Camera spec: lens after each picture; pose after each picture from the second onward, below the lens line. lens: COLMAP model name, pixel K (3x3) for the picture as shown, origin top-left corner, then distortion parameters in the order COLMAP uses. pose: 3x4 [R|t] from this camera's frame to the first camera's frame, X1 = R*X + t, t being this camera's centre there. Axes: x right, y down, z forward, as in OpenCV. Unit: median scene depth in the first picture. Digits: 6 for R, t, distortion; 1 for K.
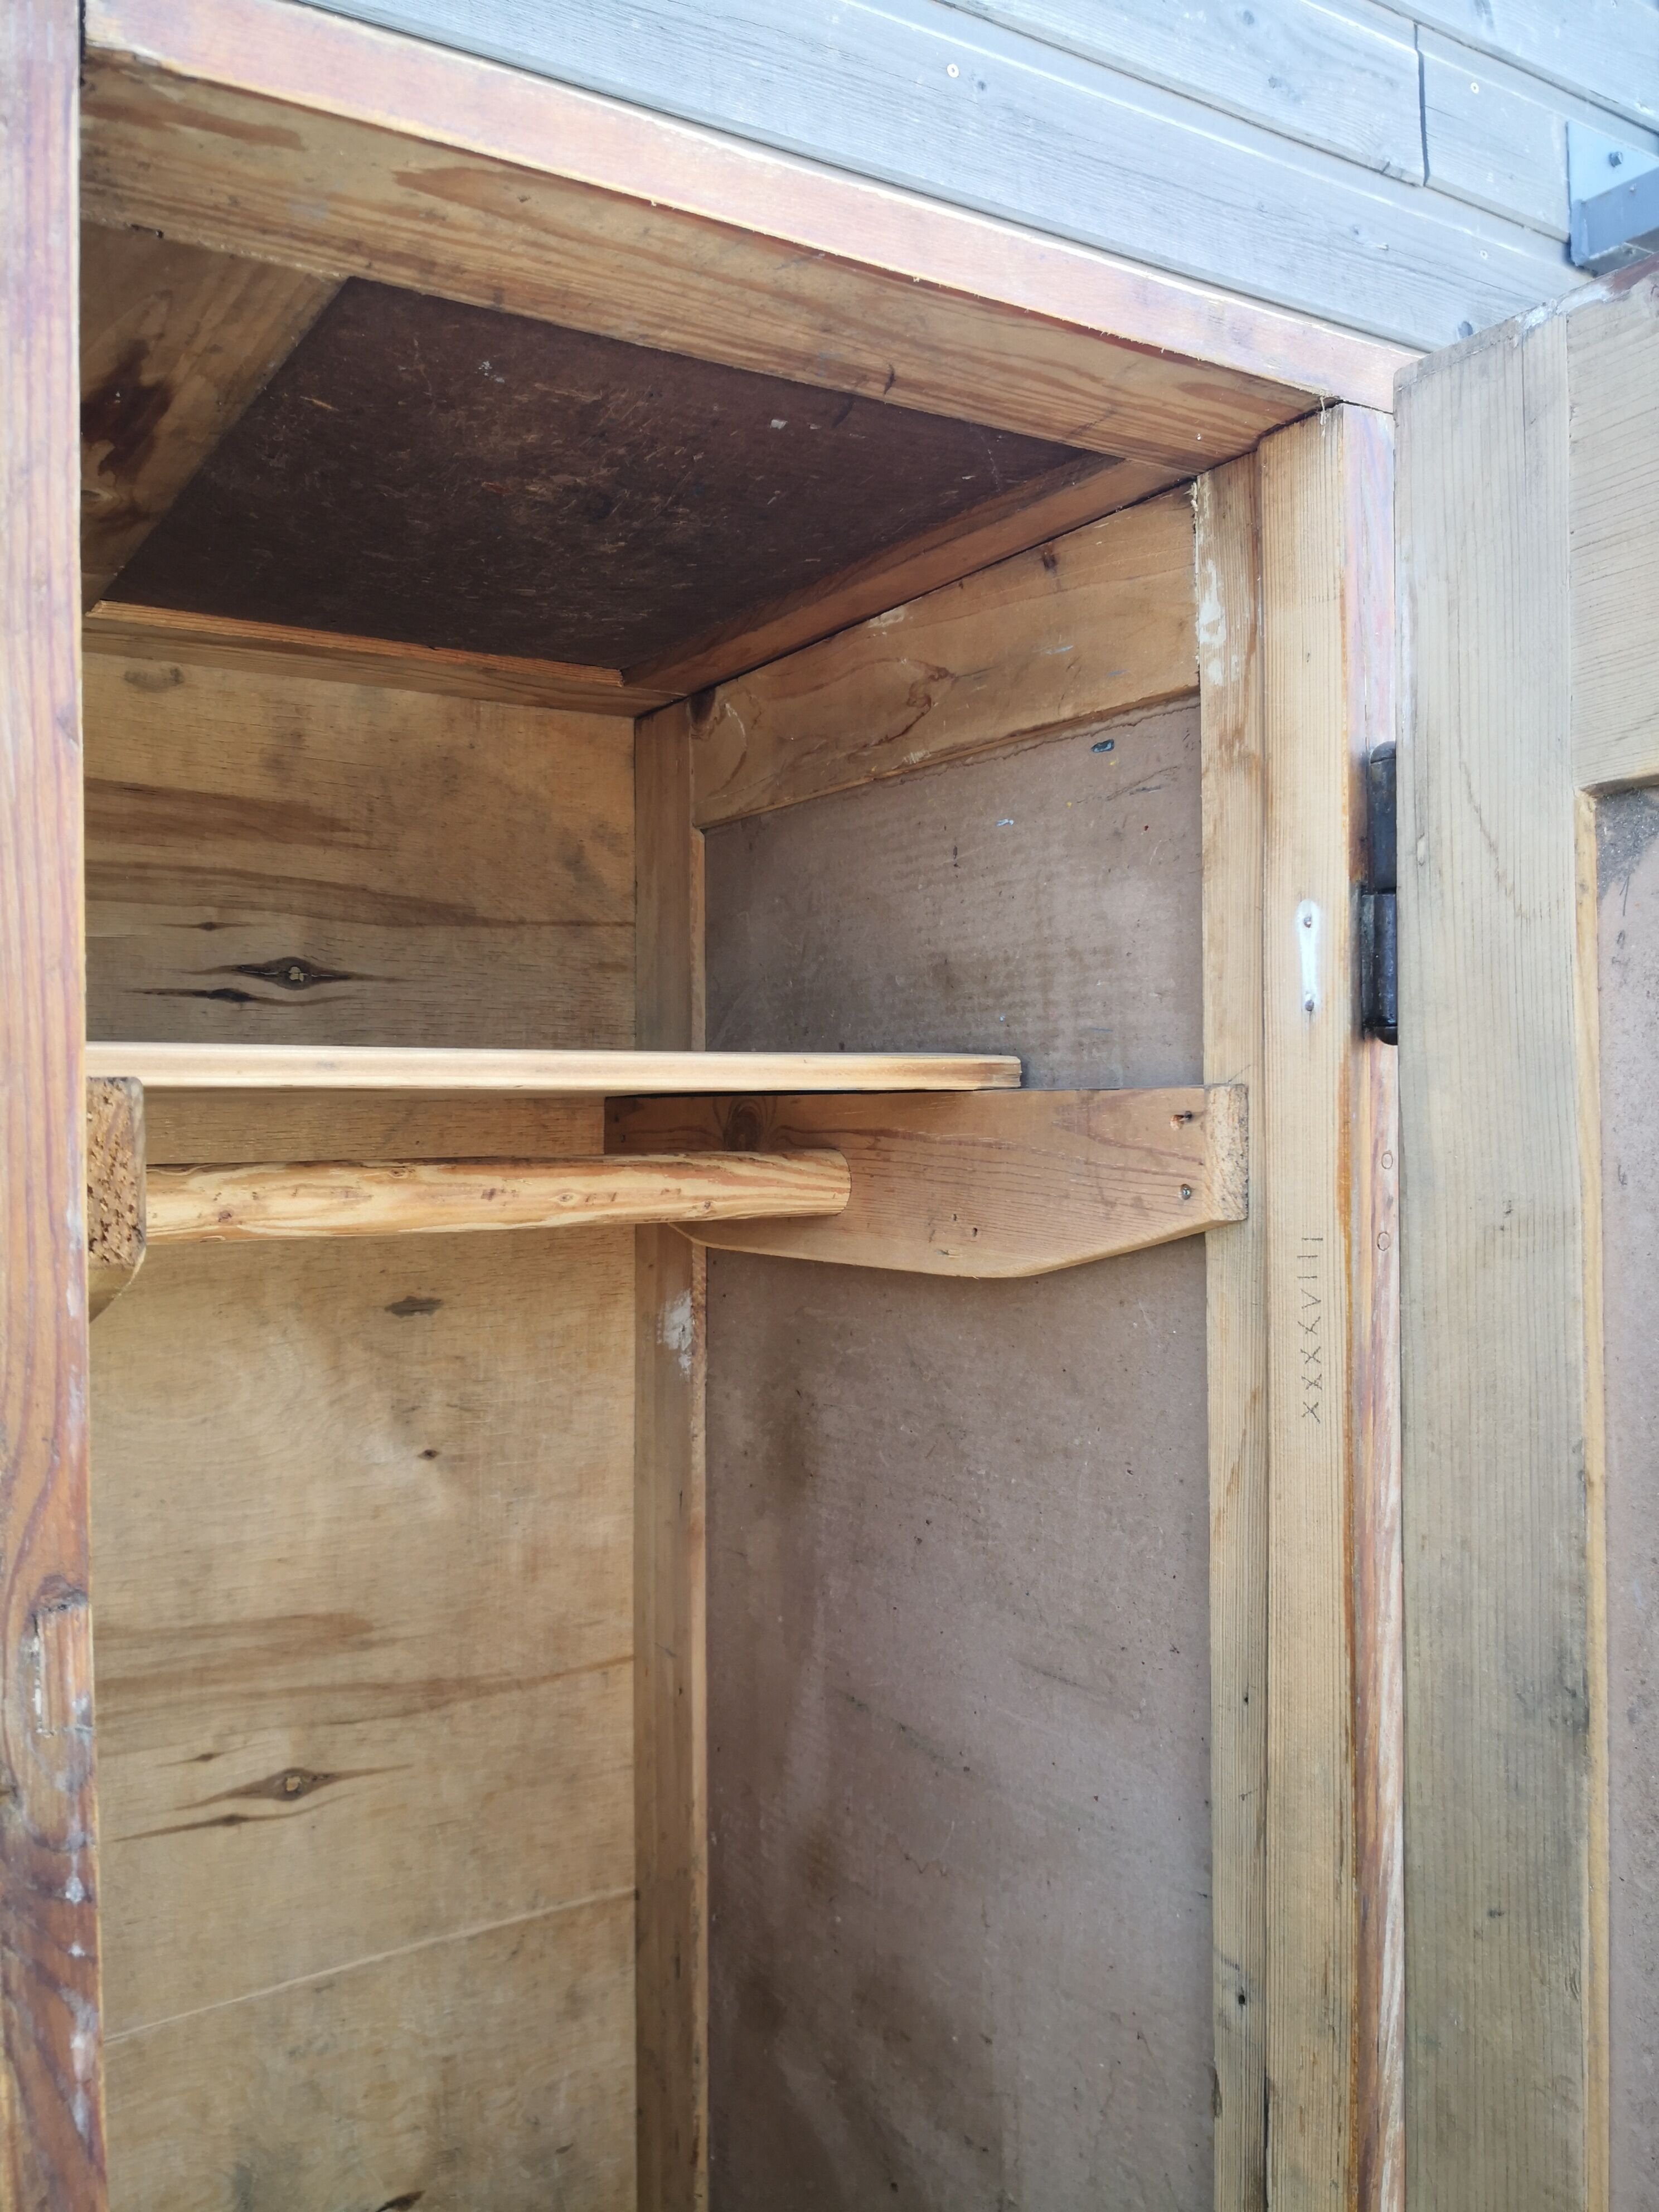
lens RADIAL K [[1790.2, 0, 814.7], [0, 1790.2, 1111.6], [0, 0, 1]] dist [0.018386, -0.045517]
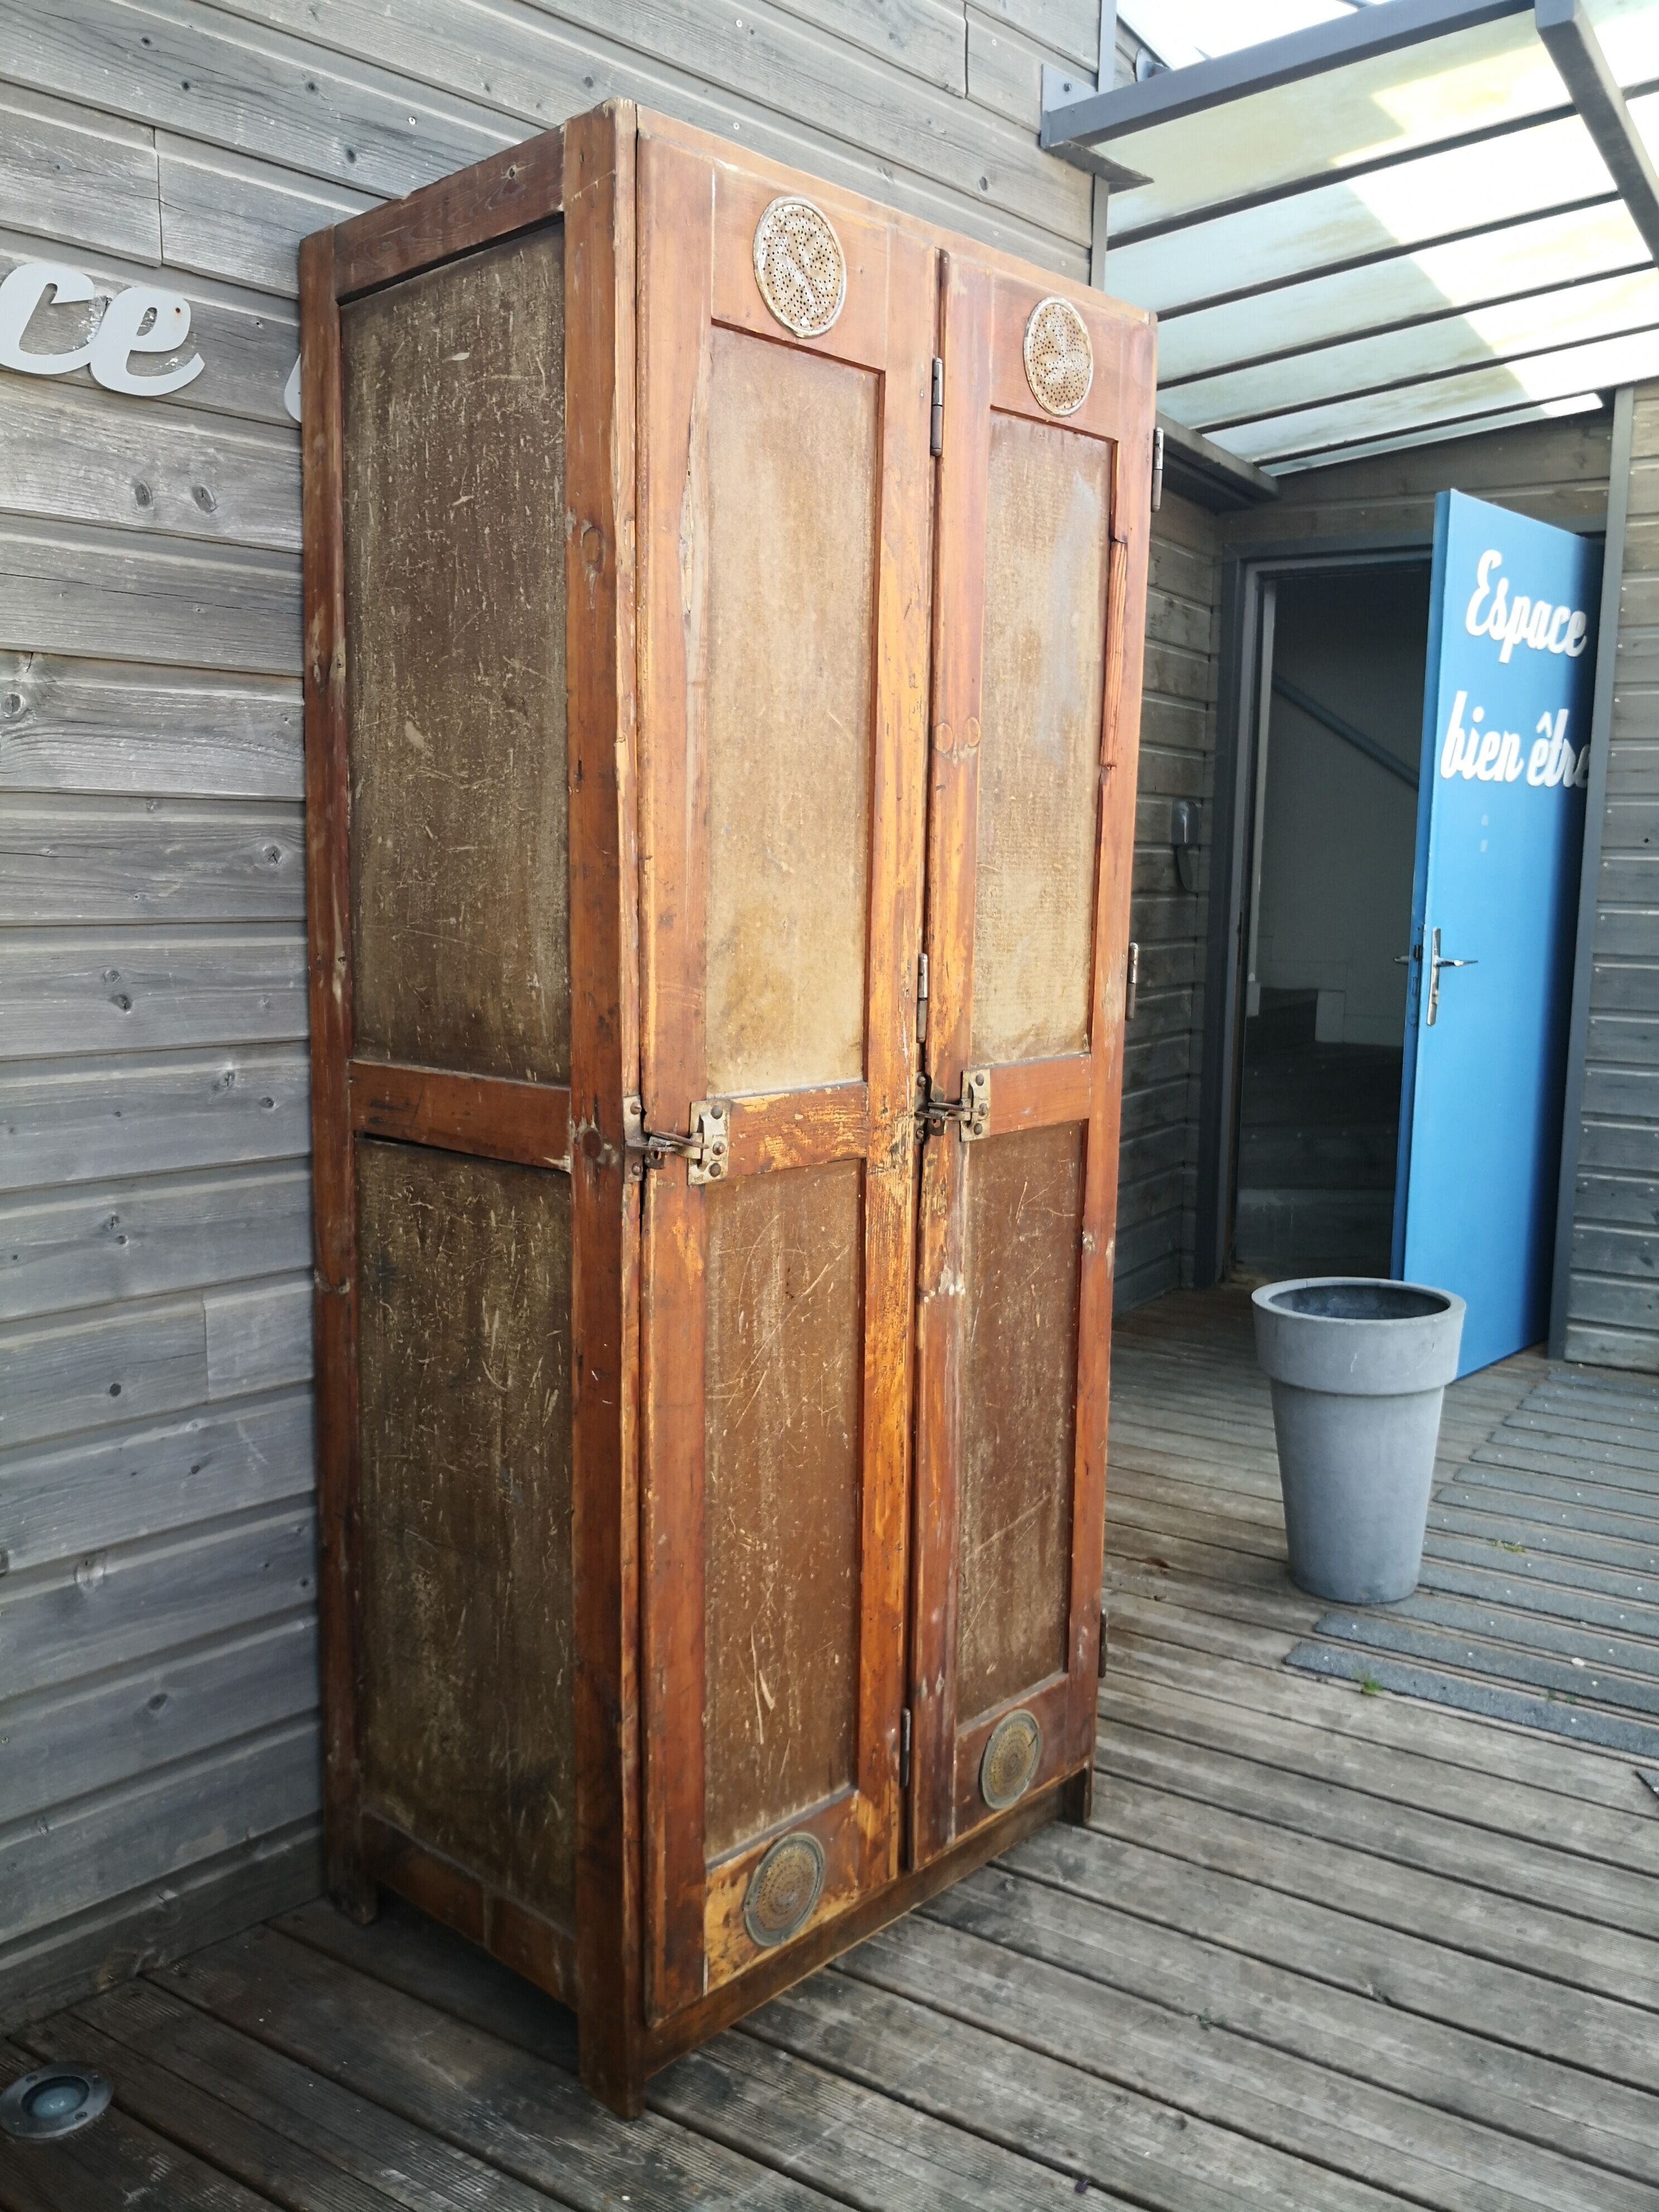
lens RADIAL K [[1790.2, 0, 804.7], [0, 1790.2, 1102.9], [0, 0, 1]] dist [0.018386, -0.045517]
pose [[0.968960, -0.004671, 0.247175, -0.501858], [-0.027919, 0.991358, 0.128182, 0.497547], [-0.245638, -0.131104, 0.960455, -1.550888]]
